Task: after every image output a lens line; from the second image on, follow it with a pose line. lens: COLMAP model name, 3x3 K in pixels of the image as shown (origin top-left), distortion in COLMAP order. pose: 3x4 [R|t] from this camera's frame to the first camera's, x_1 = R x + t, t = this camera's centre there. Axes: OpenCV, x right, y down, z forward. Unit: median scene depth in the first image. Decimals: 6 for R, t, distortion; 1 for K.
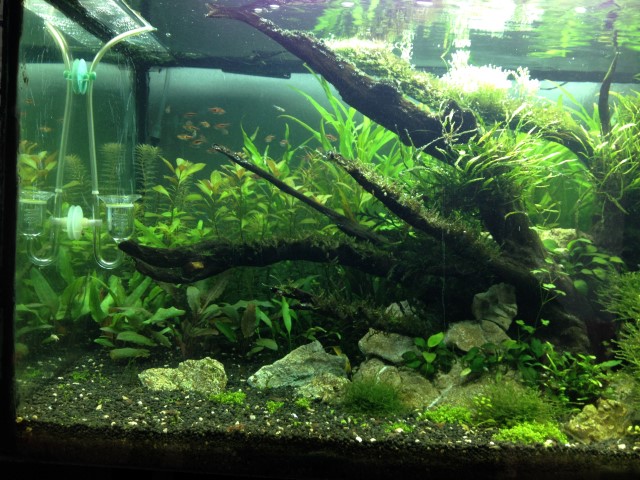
lens RADIAL K [[659.1, 0, 311.9], [0, 659.1, 227.5], [0, 0, 1]] dist [0.225038, -0.620416]
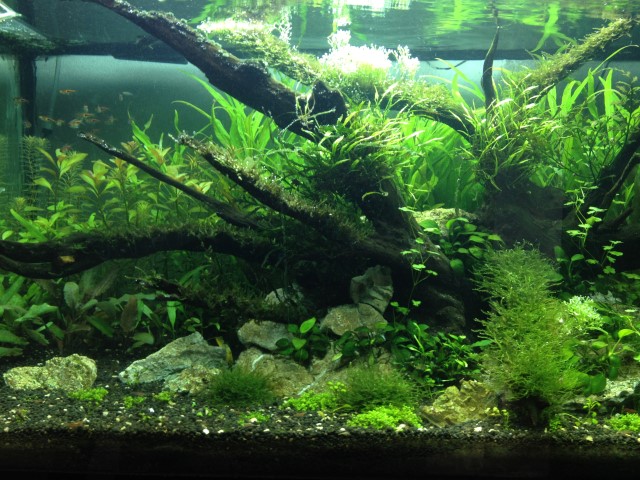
lens RADIAL K [[655.6, 0, 315.1], [0, 655.6, 228.0], [0, 0, 1]] dist [0.226567, -0.550395]
pose [[0.999253, -0.034097, 0.018180, 0.178636], [0.033848, 0.999331, 0.013837, 0.011396], [-0.018640, -0.013211, 0.999739, 0.029464]]
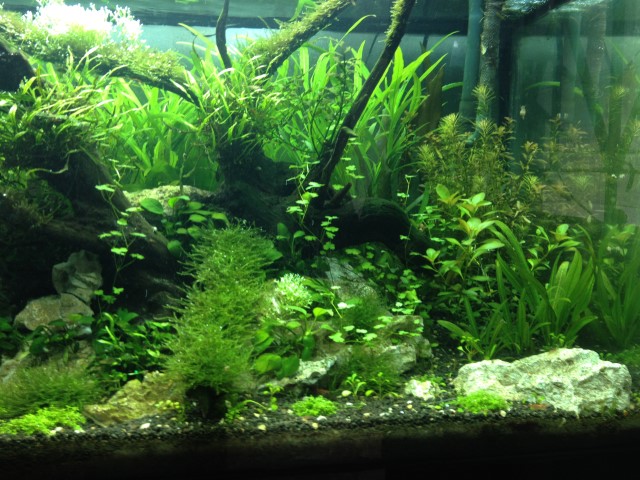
lens RADIAL K [[658.6, 0, 321.7], [0, 658.6, 224.1], [0, 0, 1]] dist [0.227686, -0.504229]
pose [[0.983793, -0.060807, 0.168683, 0.455870], [0.053183, 0.997364, 0.049357, 0.021659], [-0.171240, -0.039586, 0.984434, 0.068419]]
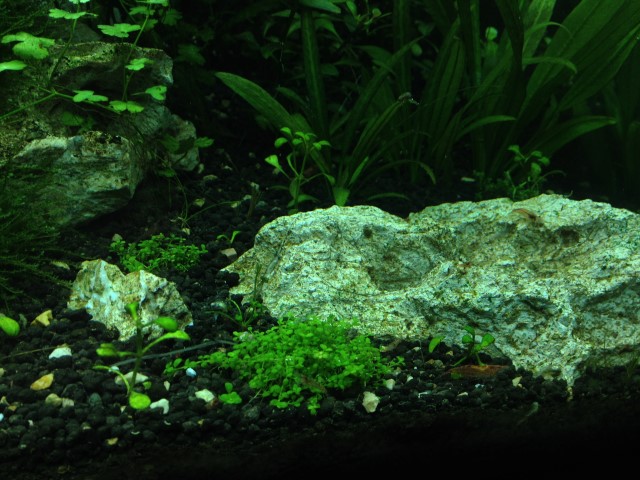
lens RADIAL K [[655.6, 0, 315.1], [0, 655.6, 228.0], [0, 0, 1]] dist [0.226567, -0.550395]
pose [[0.916257, -0.047940, 0.397712, 0.673773], [-0.122595, 0.911622, 0.392322, 0.146997], [-0.381371, -0.408225, 0.829403, 0.636851]]
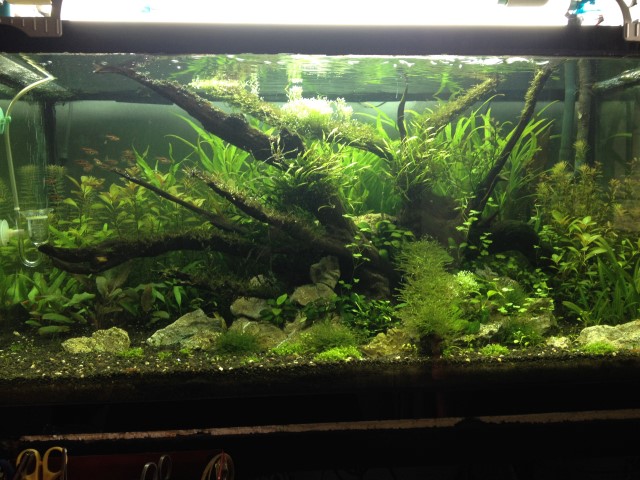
lens RADIAL K [[645.4, 0, 319.8], [0, 645.4, 230.8], [0, 0, 1]] dist [0.190309, -0.501348]
pose [[0.990785, -0.066430, 0.118031, 0.109998], [0.063571, 0.997589, 0.027825, -0.008113], [-0.119595, -0.020066, 0.992620, -0.350554]]
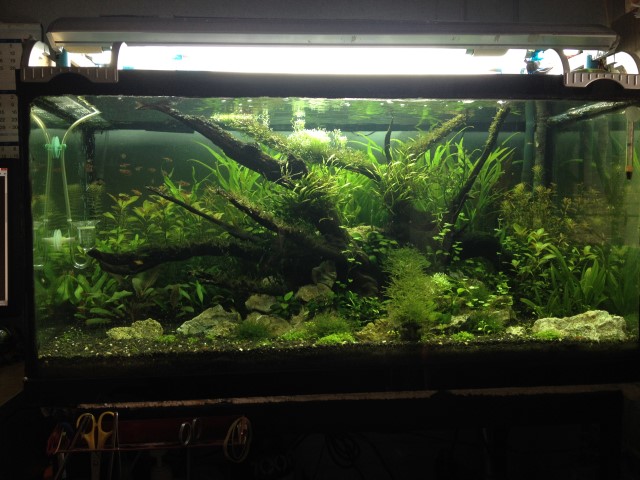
lens RADIAL K [[634.4, 0, 319.5], [0, 634.4, 231.7], [0, 0, 1]] dist [0.172851, -0.423061]
pose [[0.989379, -0.060525, 0.132159, 0.057519], [0.060643, 0.998155, 0.003130, 0.005153], [-0.132105, 0.004918, 0.991224, -0.597564]]
